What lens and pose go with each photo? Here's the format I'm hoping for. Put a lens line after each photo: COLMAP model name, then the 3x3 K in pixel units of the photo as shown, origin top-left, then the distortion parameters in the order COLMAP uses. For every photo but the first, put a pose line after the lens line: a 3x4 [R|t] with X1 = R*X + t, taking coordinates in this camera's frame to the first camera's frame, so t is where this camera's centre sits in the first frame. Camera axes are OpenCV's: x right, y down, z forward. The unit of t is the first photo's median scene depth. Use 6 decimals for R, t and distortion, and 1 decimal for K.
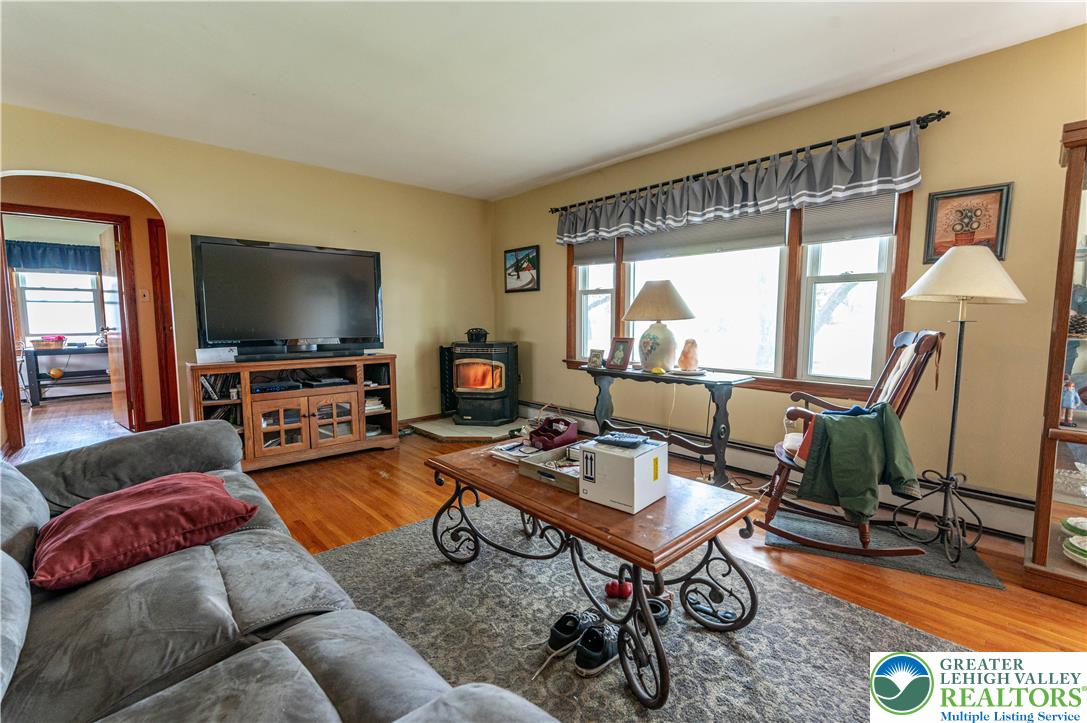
lens RADIAL K [[470.9, 0, 548.5], [0, 470.9, 360.1], [0, 0, 1]] dist [-0.002932, 0.001515]
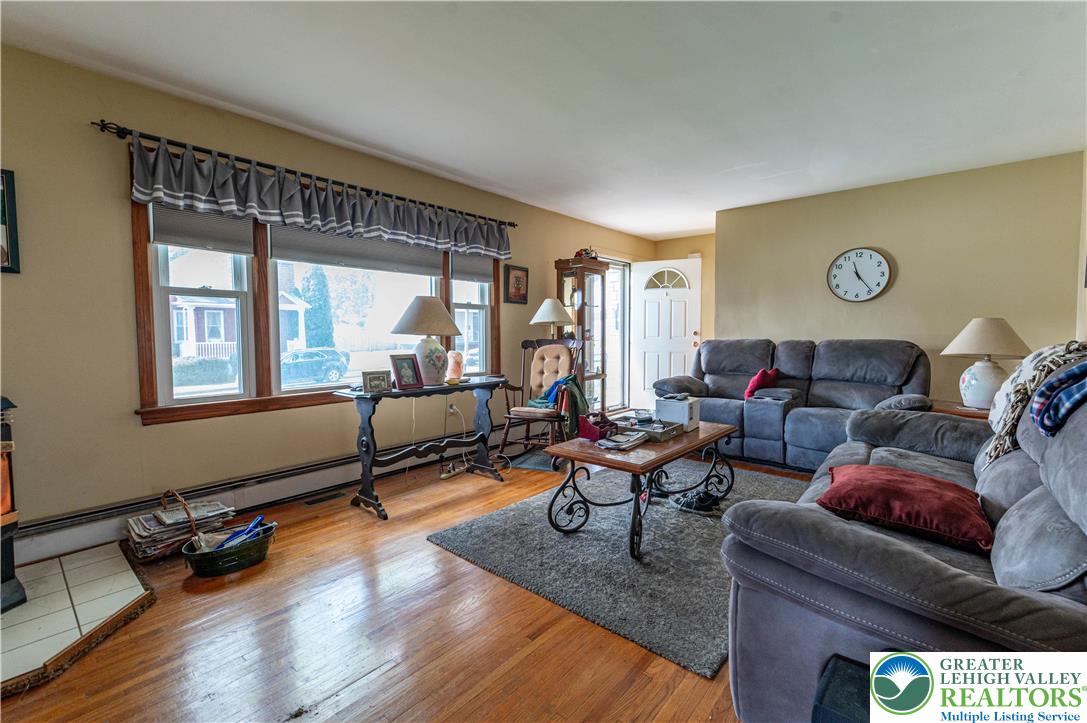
lens RADIAL K [[470.9, 0, 540.2], [0, 470.9, 356.7], [0, 0, 1]] dist [-0.002932, 0.001515]
pose [[-0.109492, -0.050339, 0.992712, -0.647632], [0.092298, 0.993887, 0.060579, -0.061813], [-0.989693, 0.098258, -0.104177, 0.693666]]
